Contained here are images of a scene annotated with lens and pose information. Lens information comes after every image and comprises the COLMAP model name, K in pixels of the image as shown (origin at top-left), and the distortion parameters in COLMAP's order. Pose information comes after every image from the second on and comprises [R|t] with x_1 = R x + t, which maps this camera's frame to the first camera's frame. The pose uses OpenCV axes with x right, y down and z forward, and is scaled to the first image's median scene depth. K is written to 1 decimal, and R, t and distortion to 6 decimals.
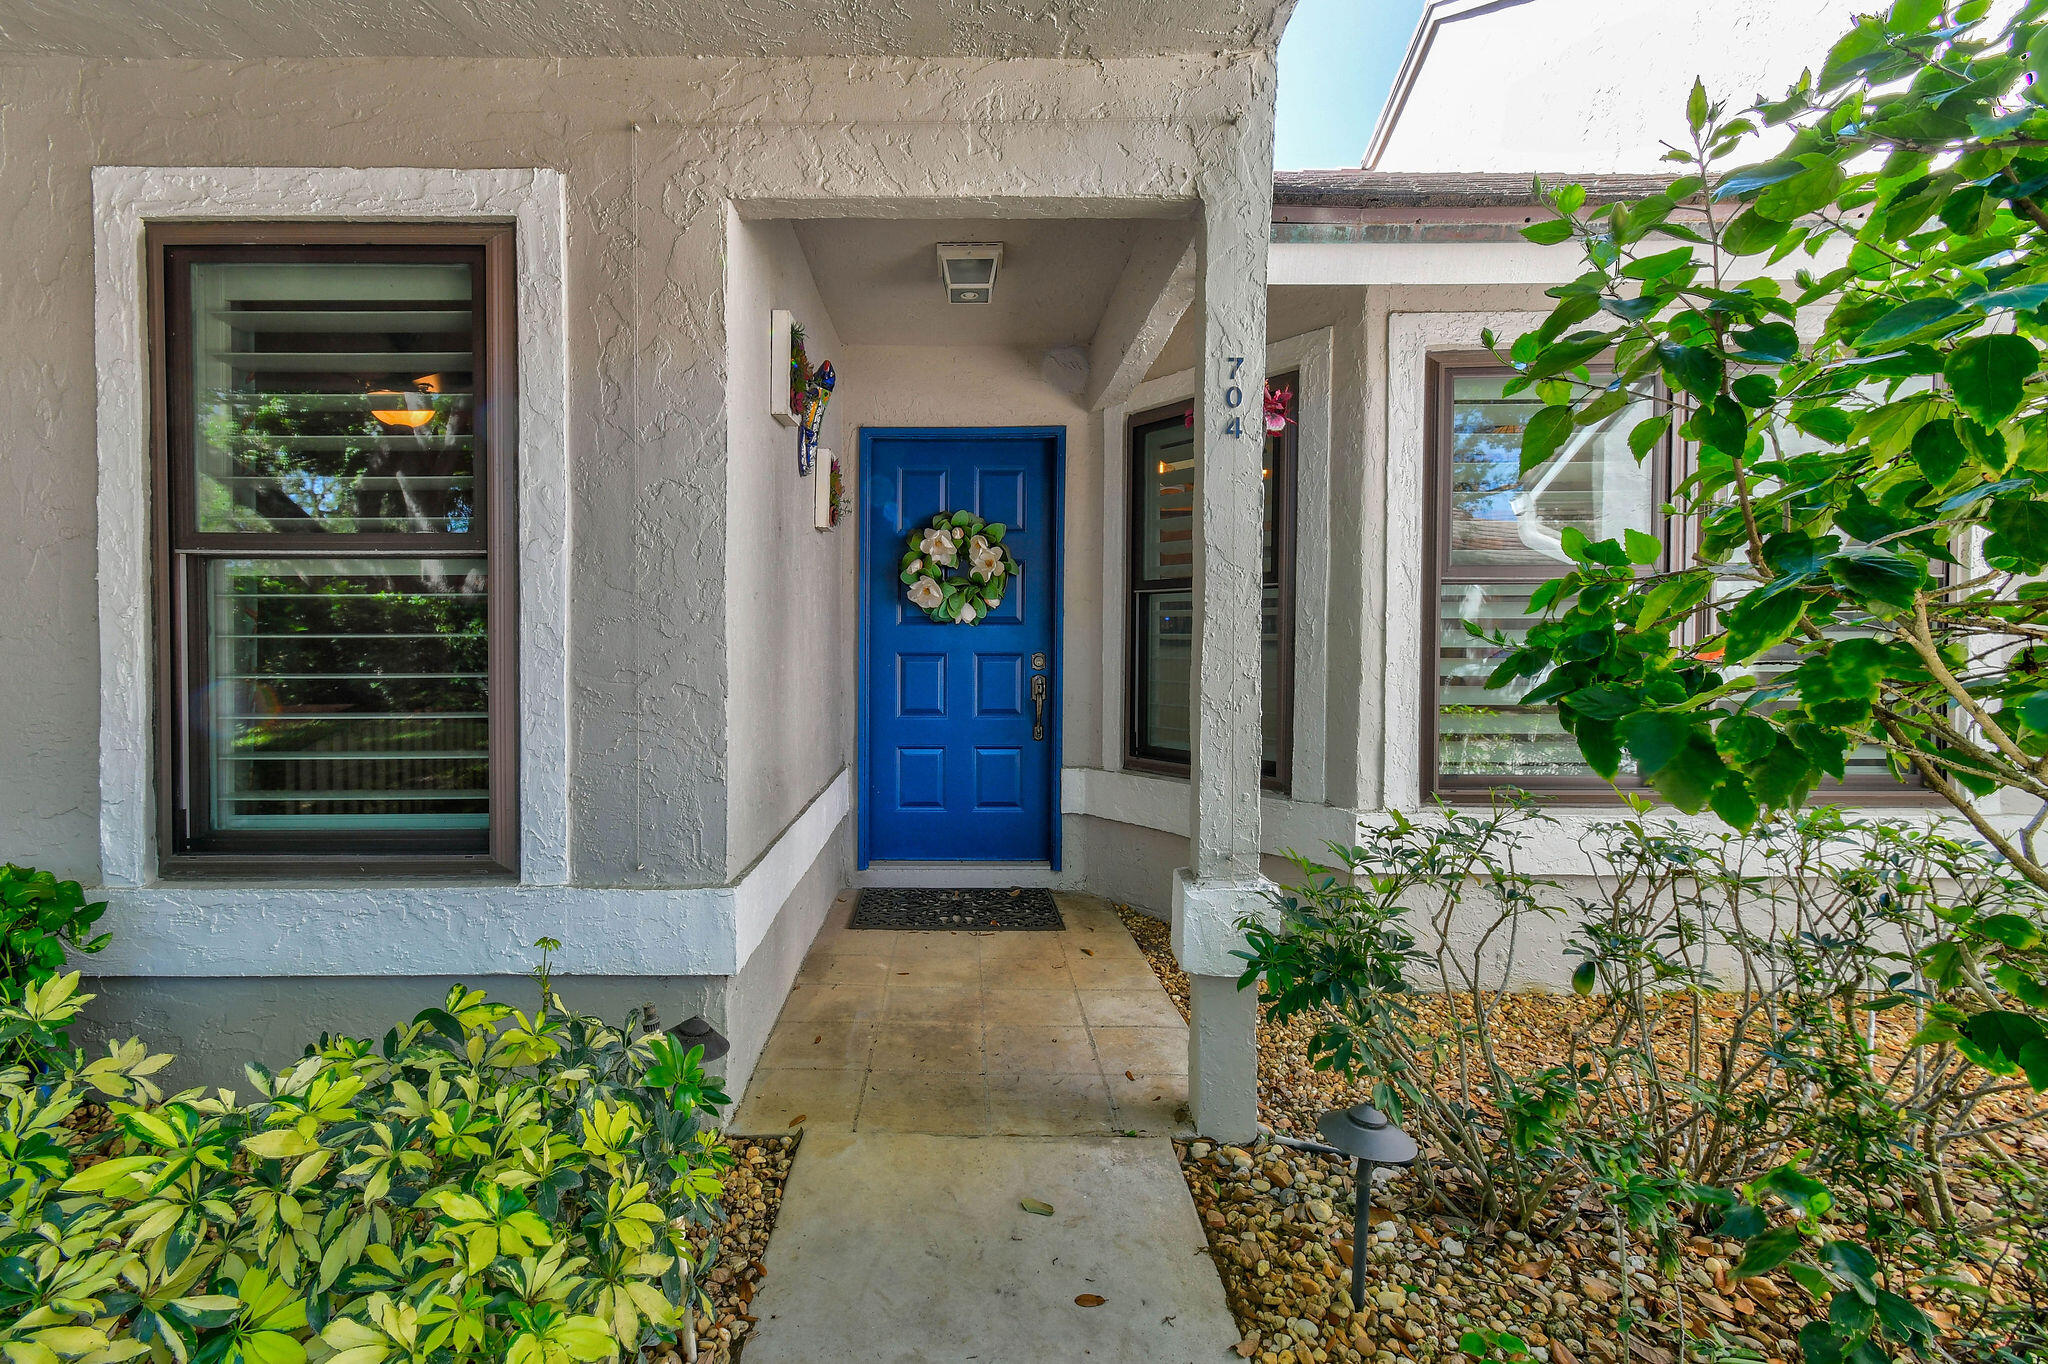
lens RADIAL K [[960.3, 0, 967.8], [0, 960.3, 654.8], [0, 0, 1]] dist [0.014242, -0.005186]
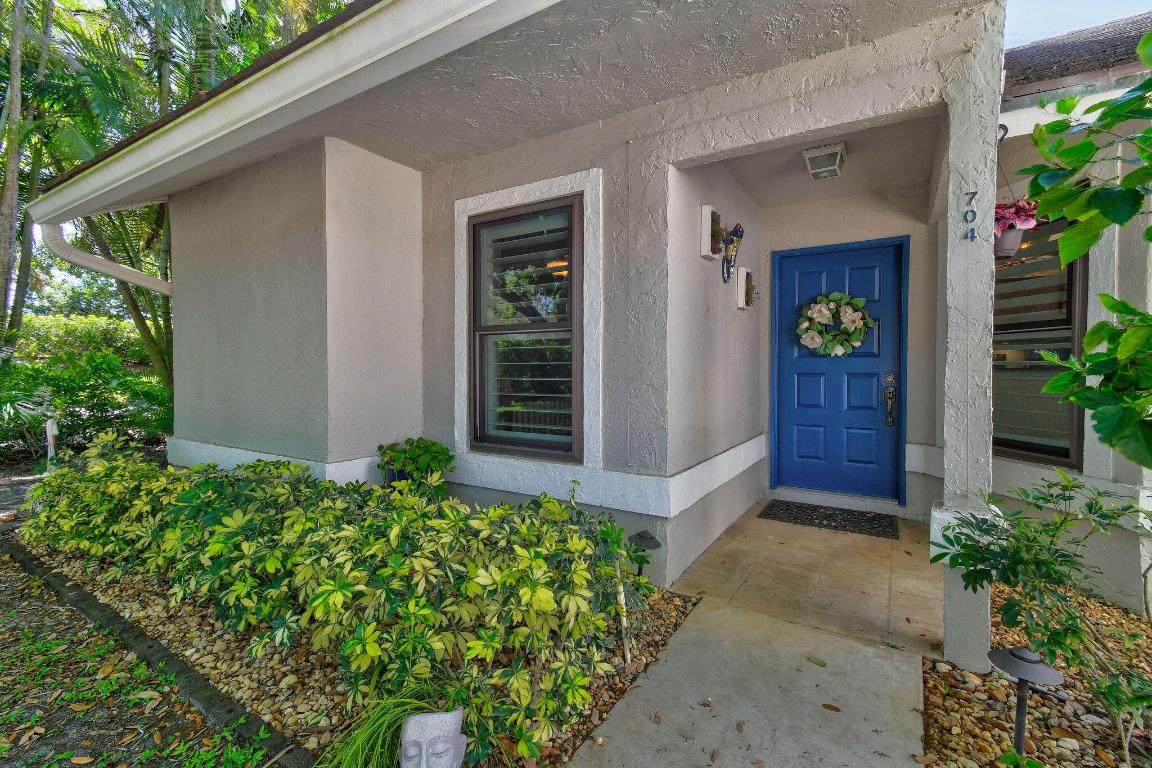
lens RADIAL K [[510.5, 0, 577.8], [0, 510.5, 373.6], [0, 0, 1]] dist [0.000325, -0.001248]
pose [[0.861592, 0.005203, -0.507575, 0.157255], [-0.006848, 0.999976, -0.001374, 0.008381], [0.507556, 0.004660, 0.861606, -0.101080]]
